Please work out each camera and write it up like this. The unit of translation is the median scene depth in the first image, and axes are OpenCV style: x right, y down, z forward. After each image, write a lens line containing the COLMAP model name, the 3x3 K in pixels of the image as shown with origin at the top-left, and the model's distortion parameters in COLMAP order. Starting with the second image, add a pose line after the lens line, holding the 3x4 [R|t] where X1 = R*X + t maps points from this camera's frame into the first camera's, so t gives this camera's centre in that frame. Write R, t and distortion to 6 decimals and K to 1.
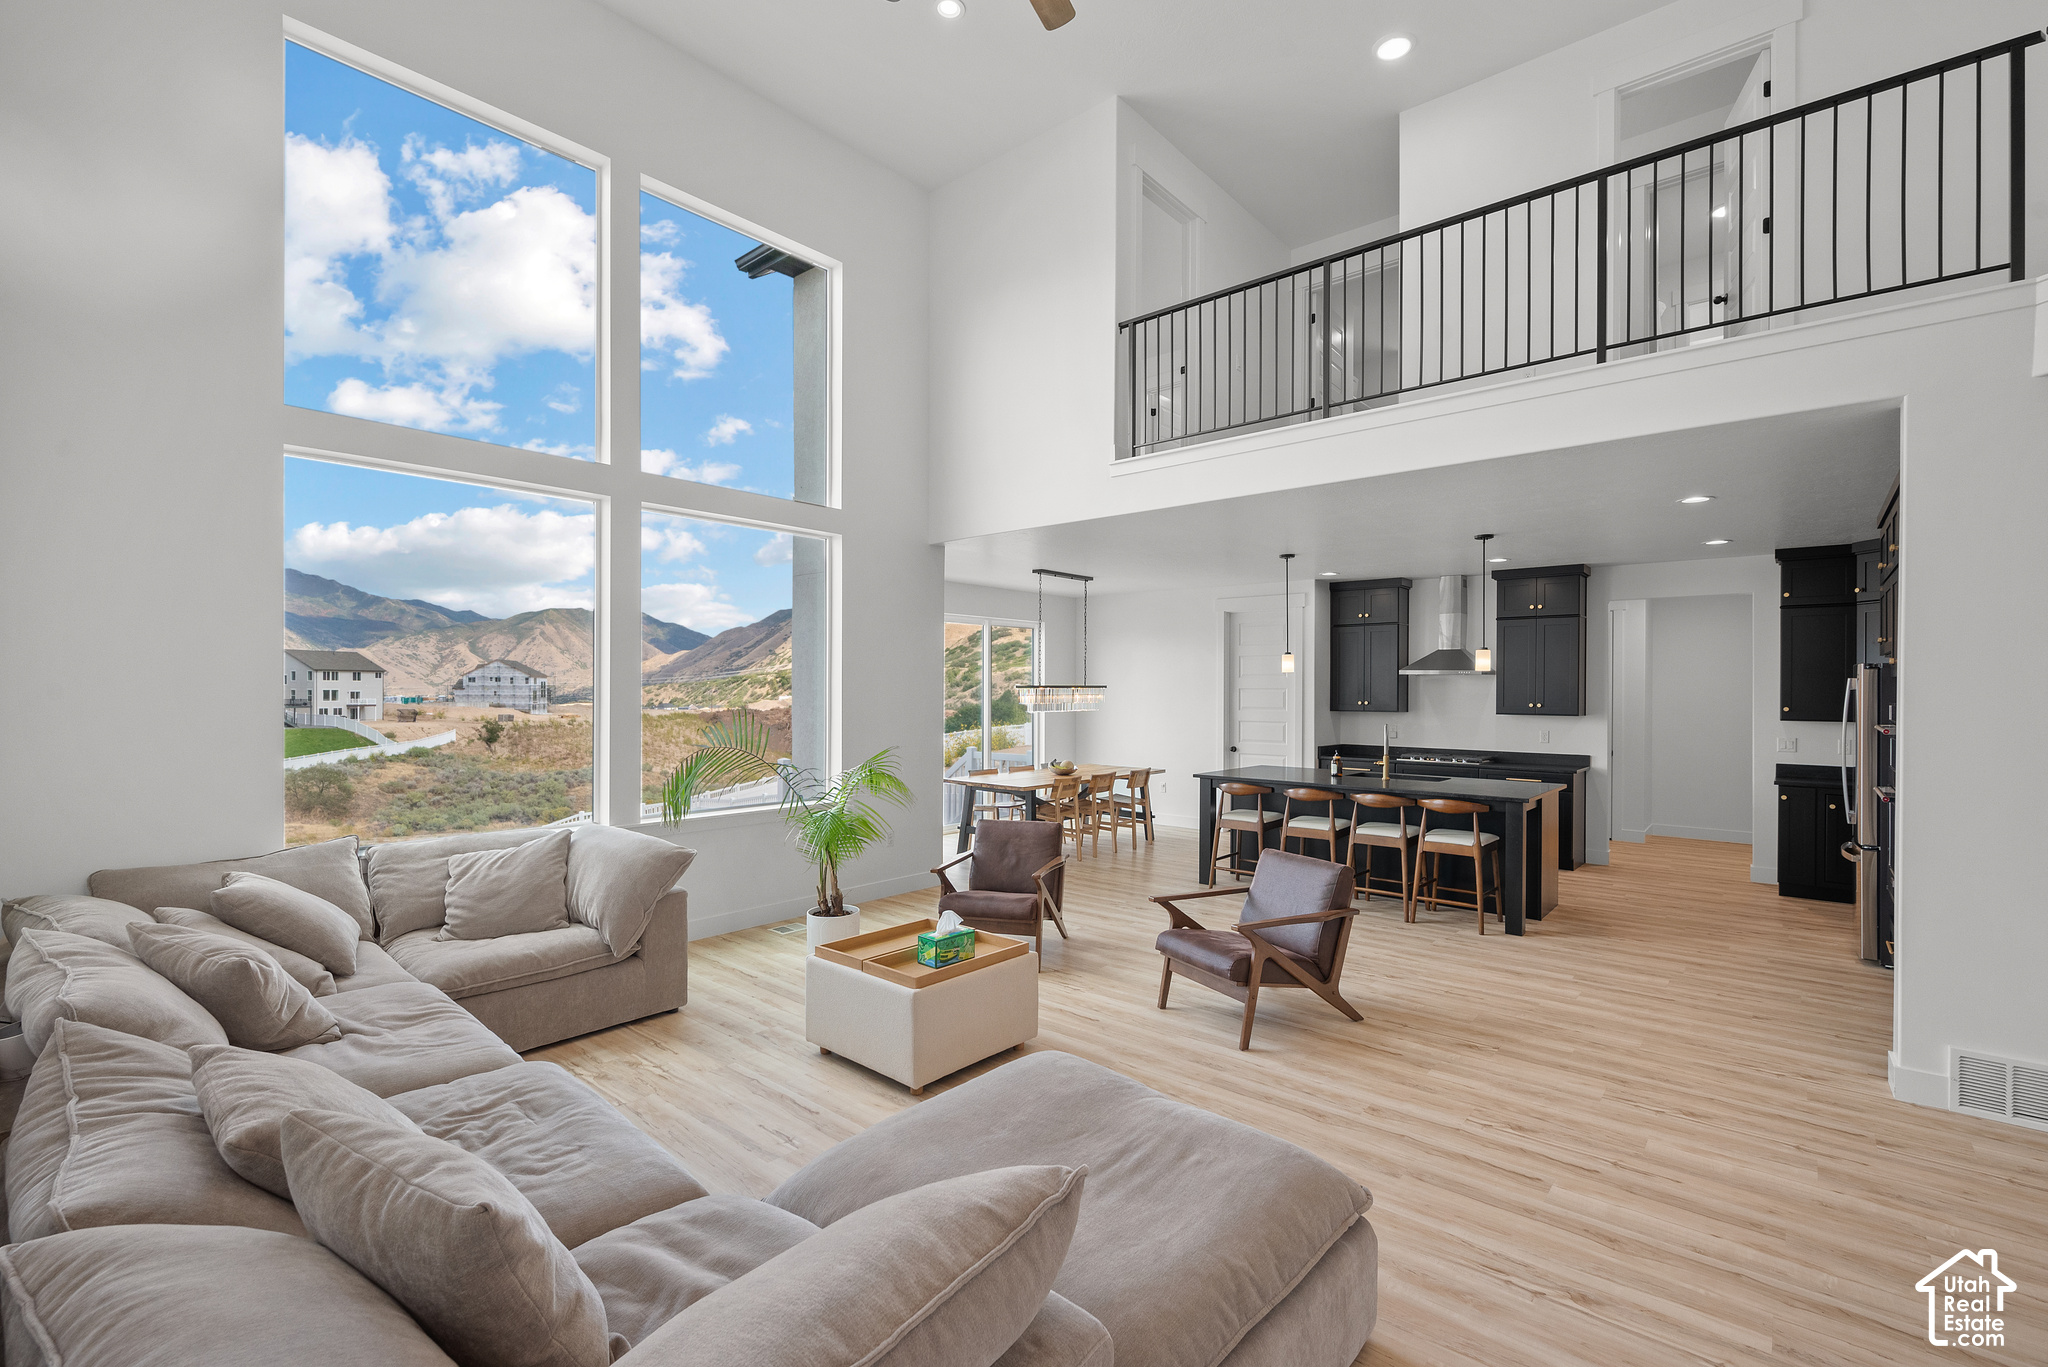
lens RADIAL K [[895.9, 0, 1024.0], [0, 895.9, 683.5], [0, 0, 1]] dist [-0.002375, -0.000068]
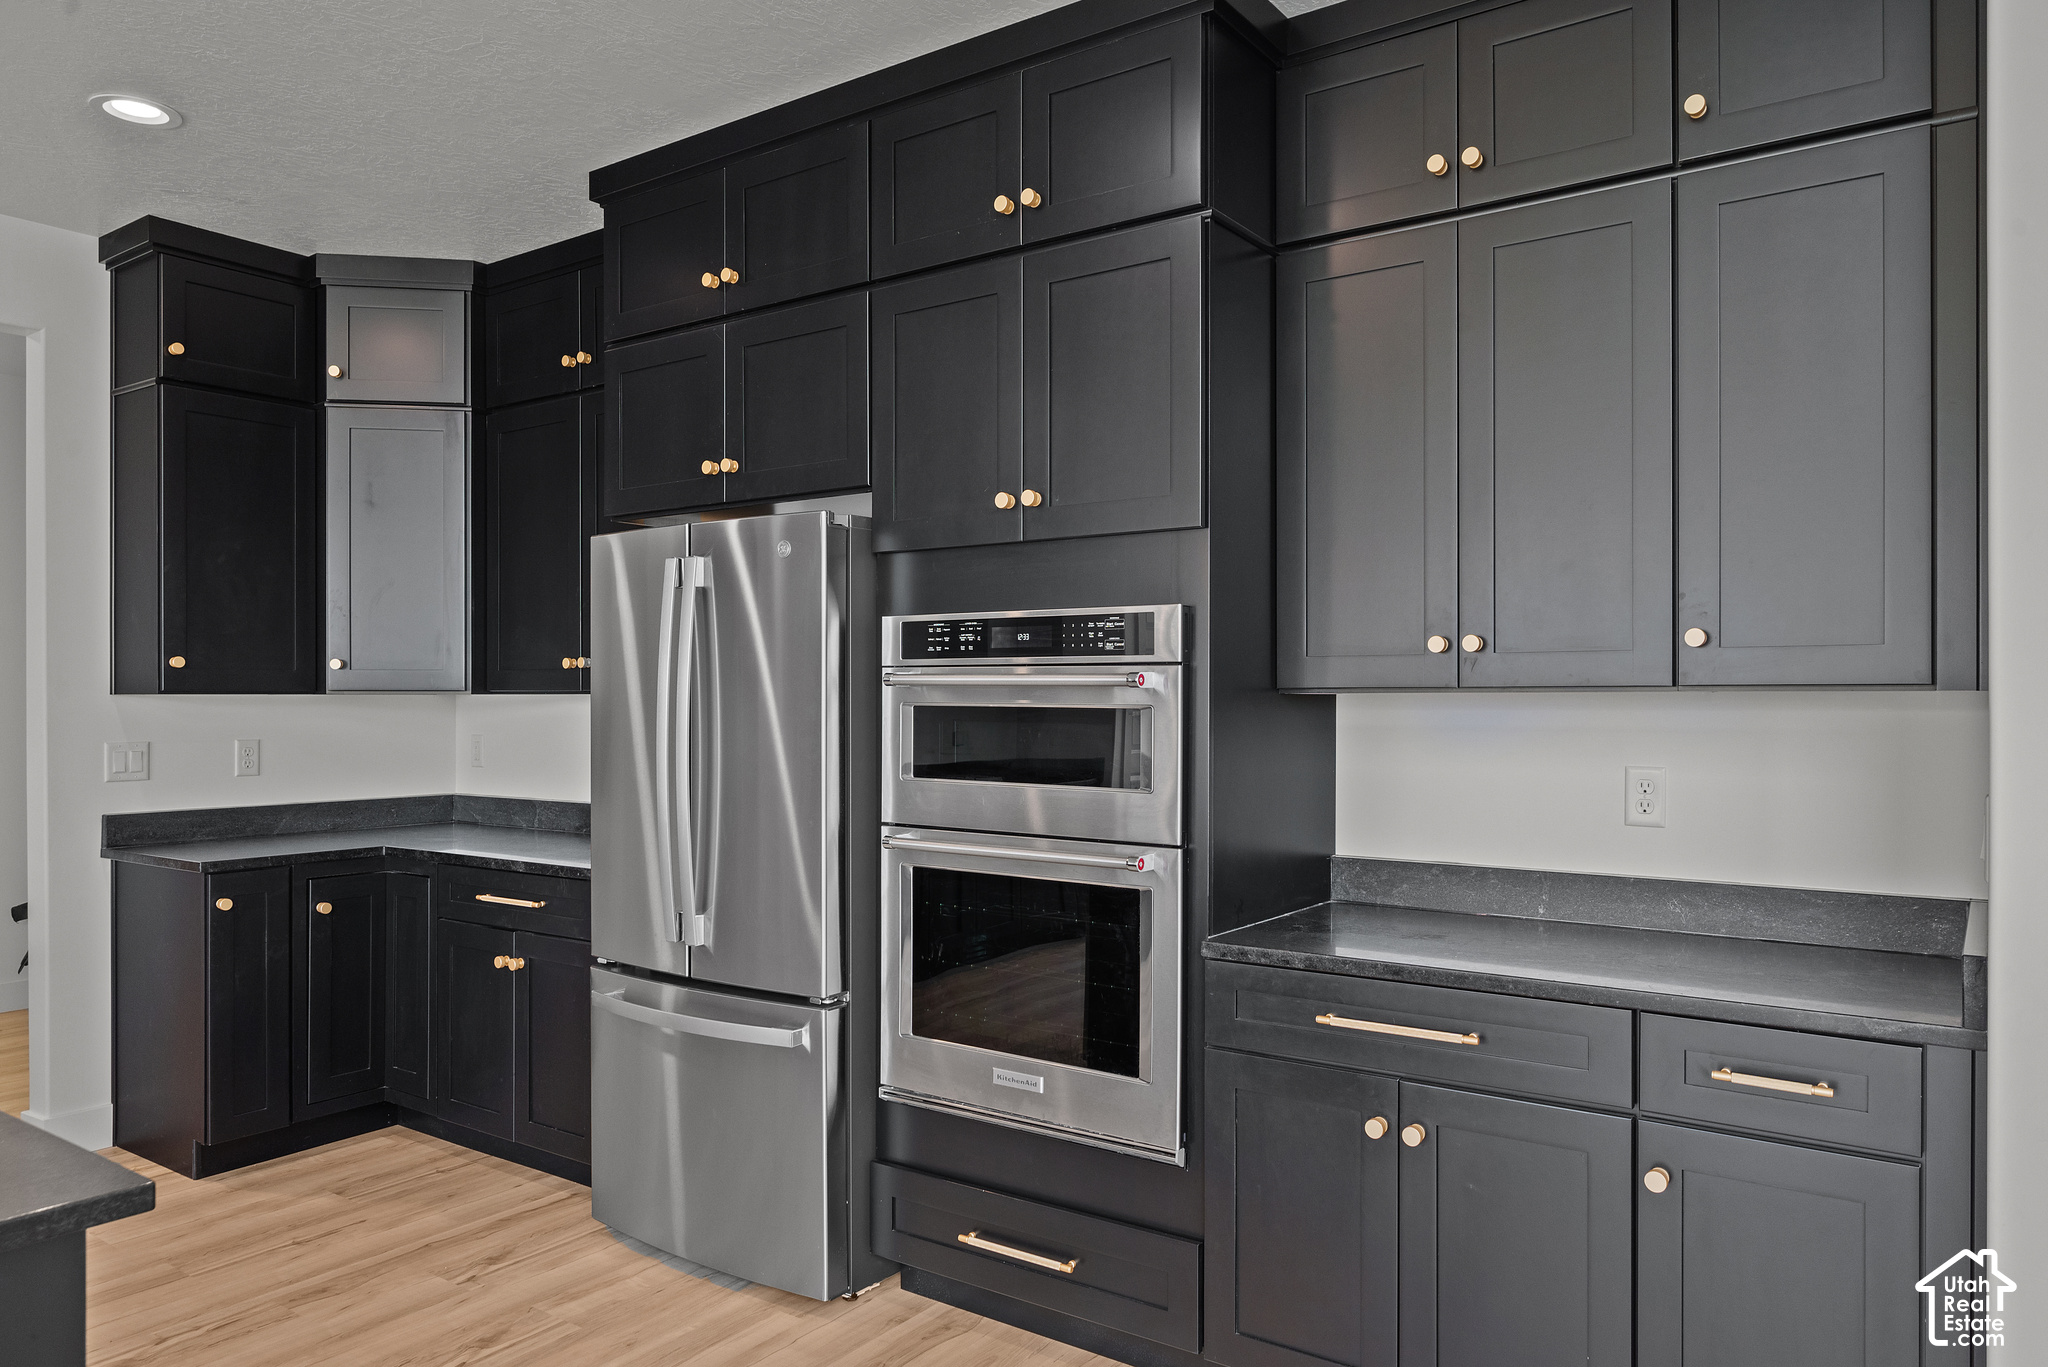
lens RADIAL K [[1371.7, 0, 1025.5], [0, 1371.7, 692.7], [0, 0, 1]] dist [-0.003221, 0.001226]
pose [[-0.094743, -0.003285, 0.995496, 0.227440], [-0.006700, 0.999974, 0.002662, 0.032186], [-0.995479, -0.006418, -0.094763, 0.610689]]
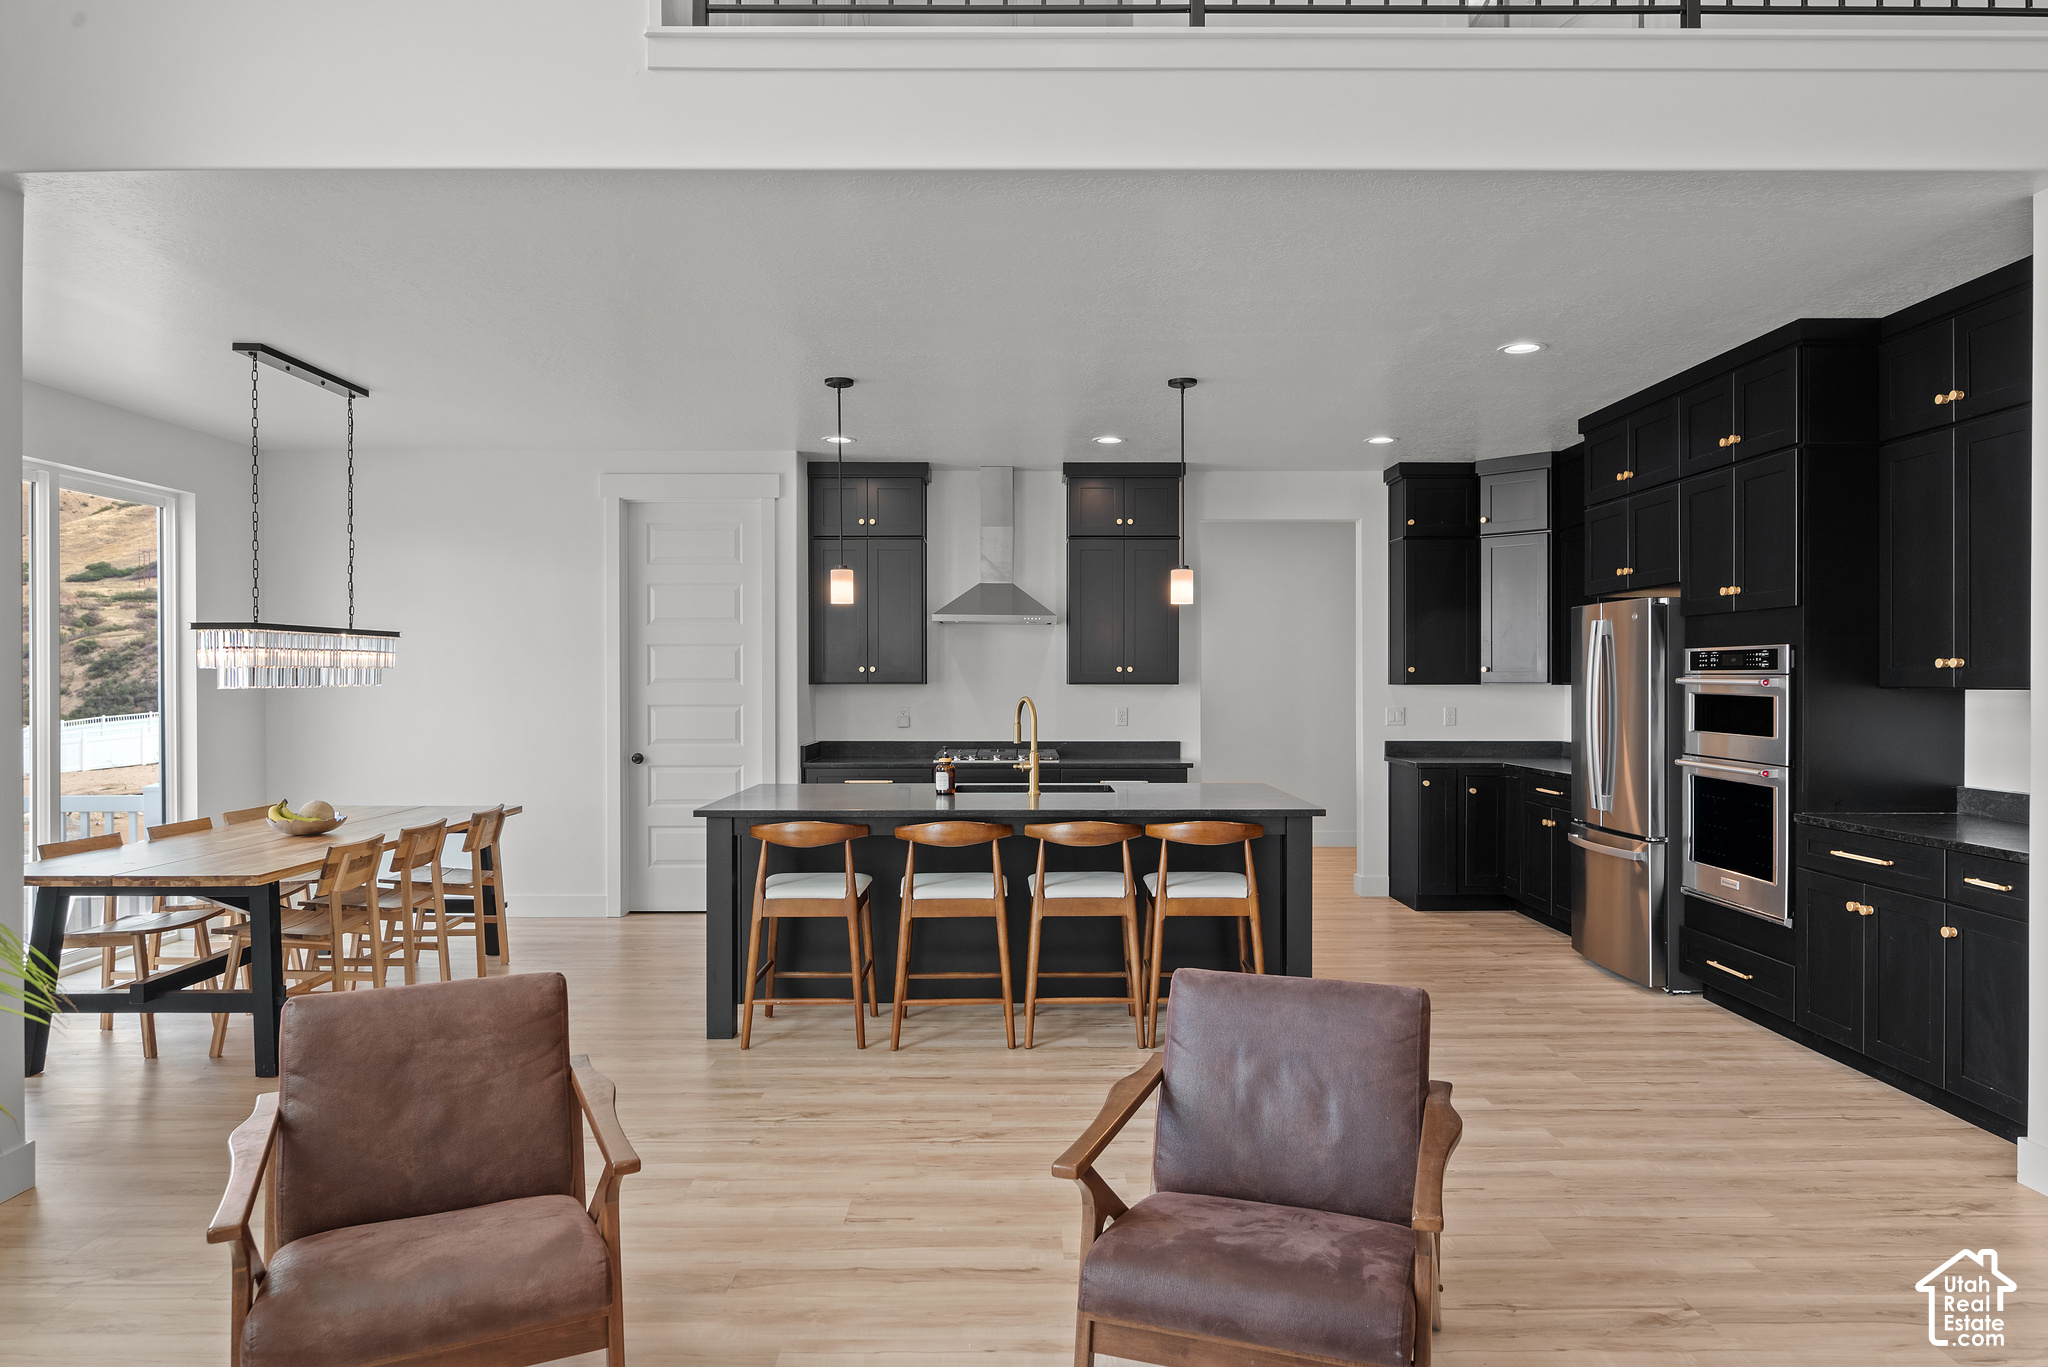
lens RADIAL K [[1261.0, 0, 1024.0], [0, 1261.0, 683.5], [0, 0, 1]] dist [-0.004535, -0.000058]
pose [[0.753708, -0.008813, 0.657150, -0.102407], [0.000289, 0.999914, 0.013078, 0.022656], [-0.657209, -0.009667, 0.753646, 0.342206]]
